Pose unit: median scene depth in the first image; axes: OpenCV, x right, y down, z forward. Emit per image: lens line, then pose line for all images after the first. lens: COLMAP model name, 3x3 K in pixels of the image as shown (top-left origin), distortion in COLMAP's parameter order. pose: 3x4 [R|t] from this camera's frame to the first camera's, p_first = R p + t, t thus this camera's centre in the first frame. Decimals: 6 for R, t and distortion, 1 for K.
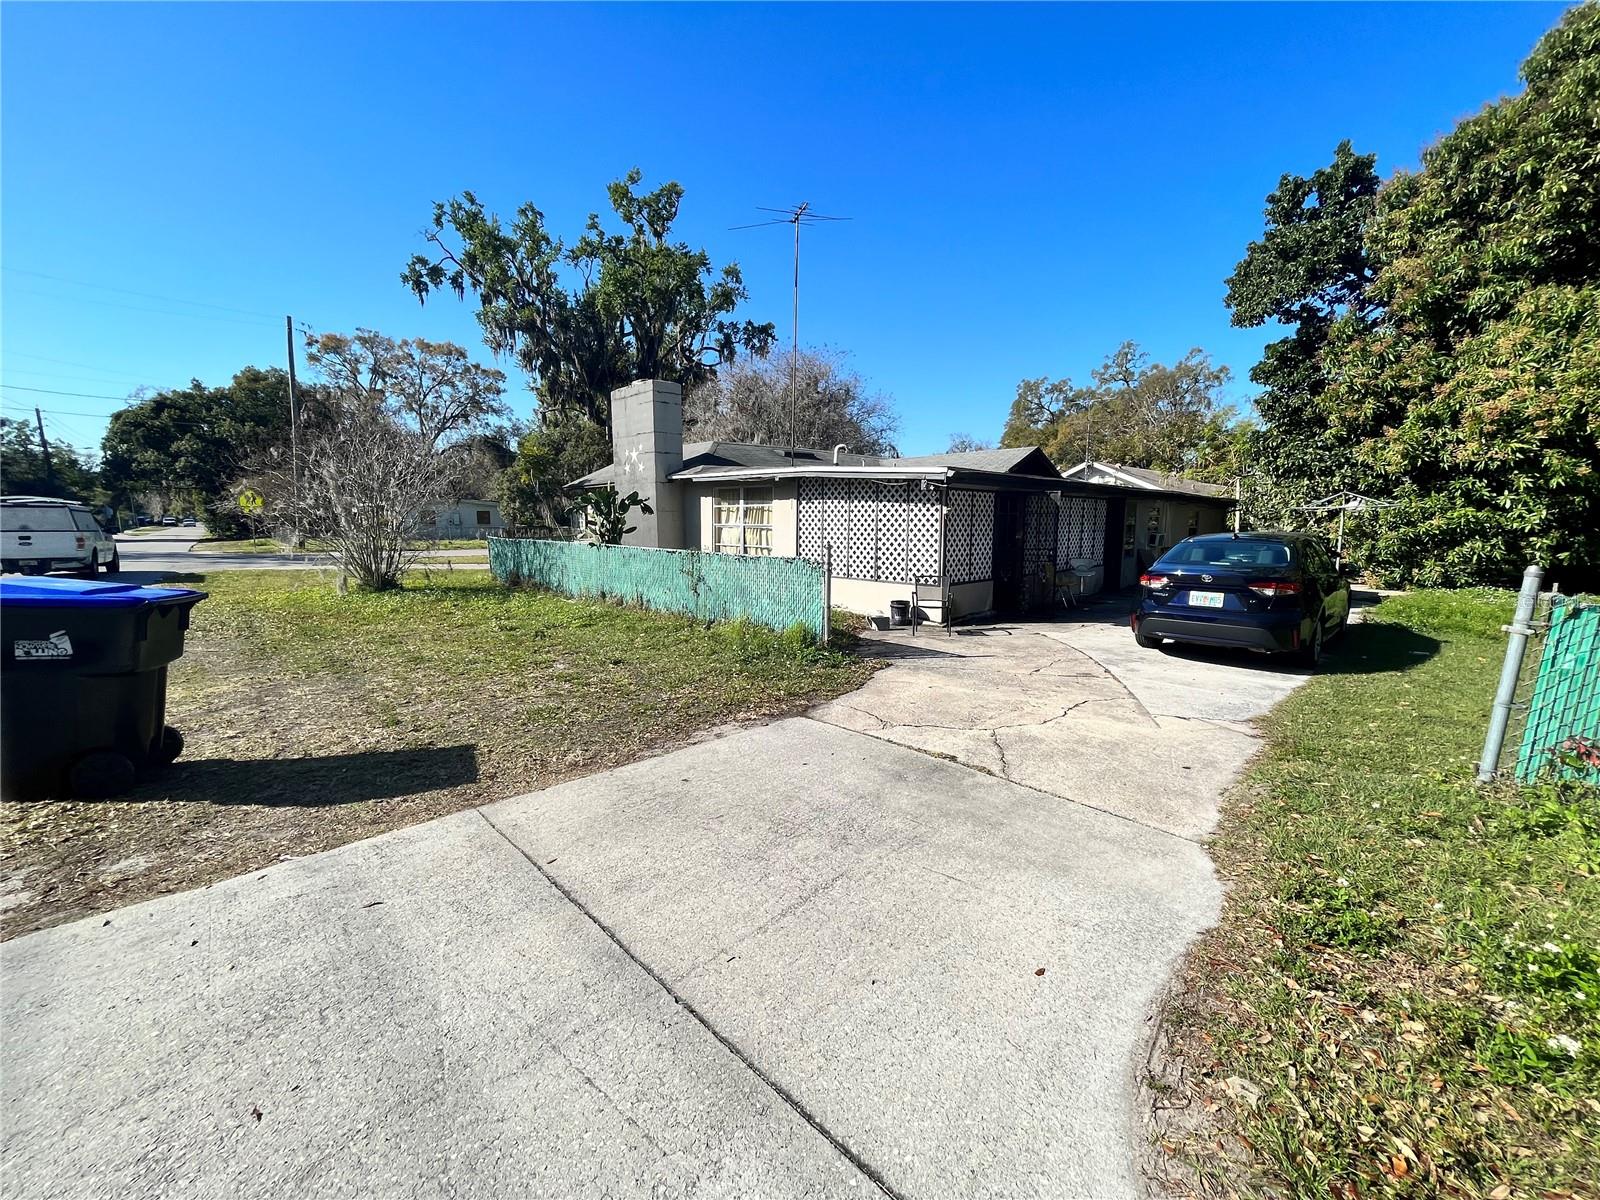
lens RADIAL K [[651.9, 0, 796.1], [0, 651.9, 602.3], [0, 0, 1]] dist [-0.003259, 0.000102]
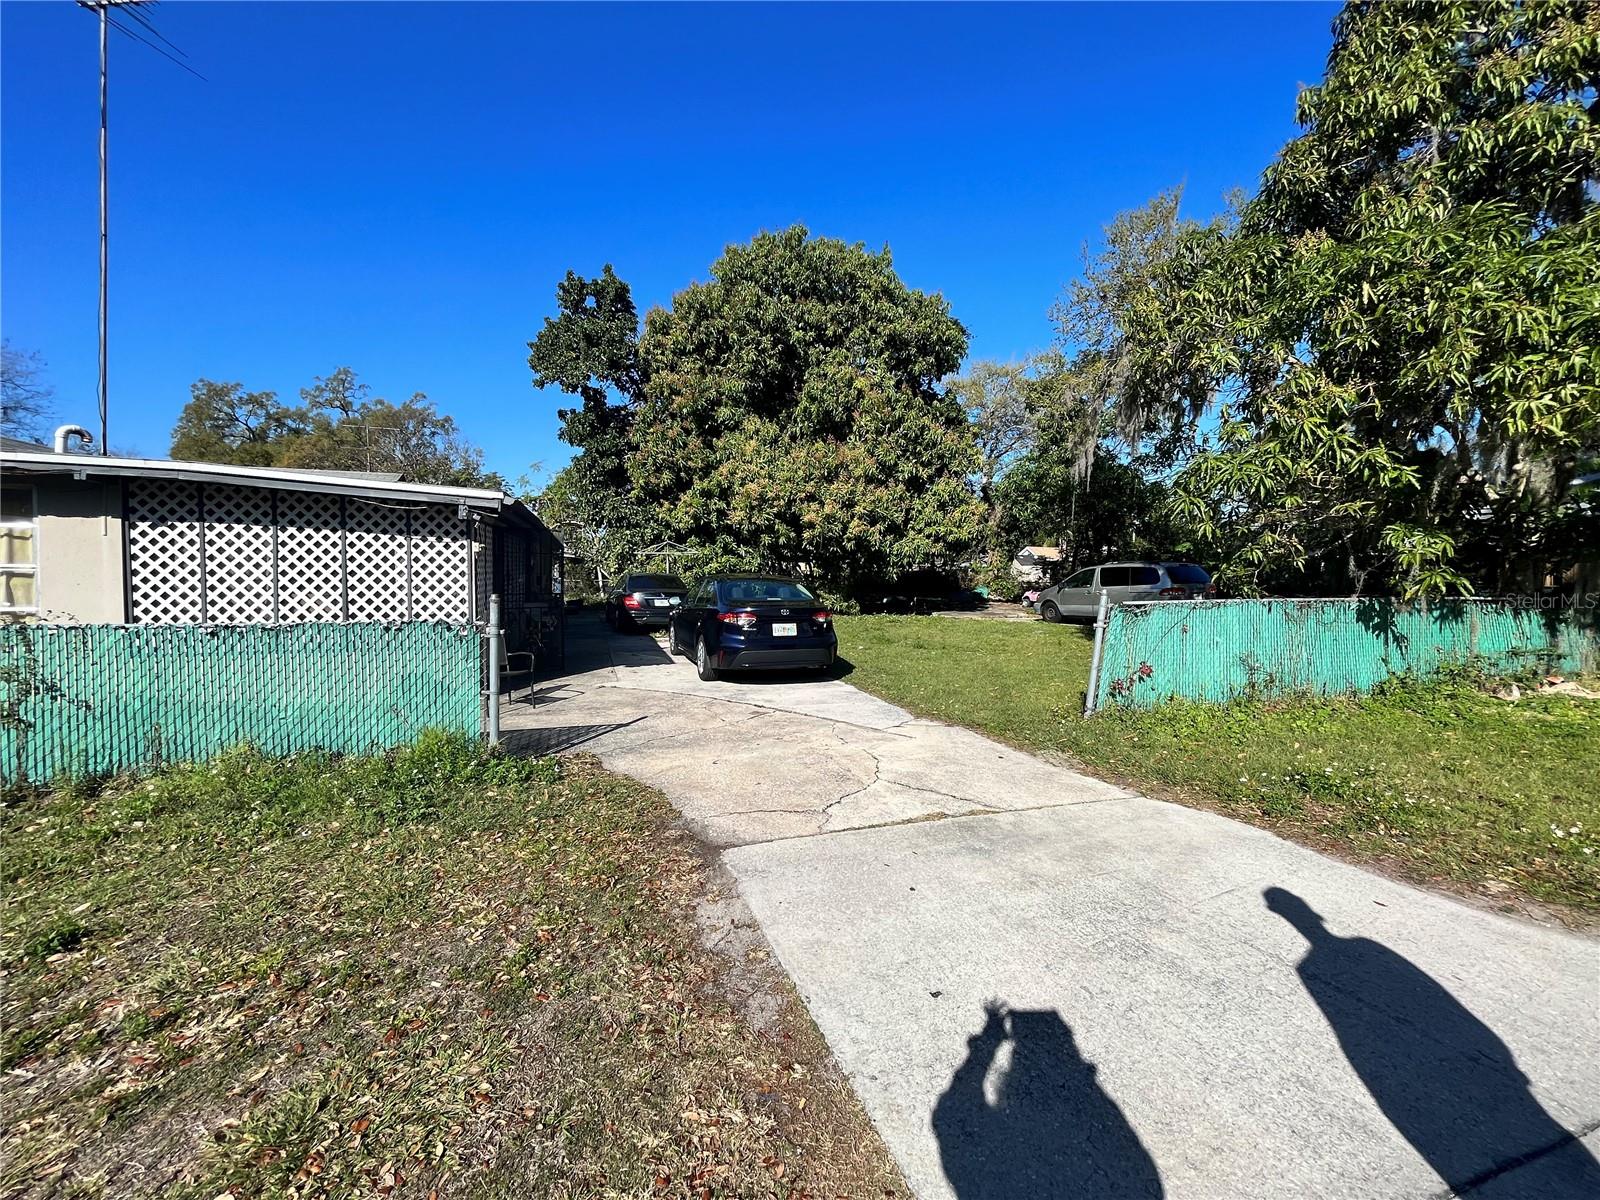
lens RADIAL K [[651.9, 0, 798.2], [0, 651.9, 597.5], [0, 0, 1]] dist [-0.003259, 0.000102]
pose [[0.427521, -0.039909, 0.903124, -0.238706], [0.103952, 0.994568, -0.005259, -0.030594], [-0.898009, 0.096130, 0.429348, 0.264638]]
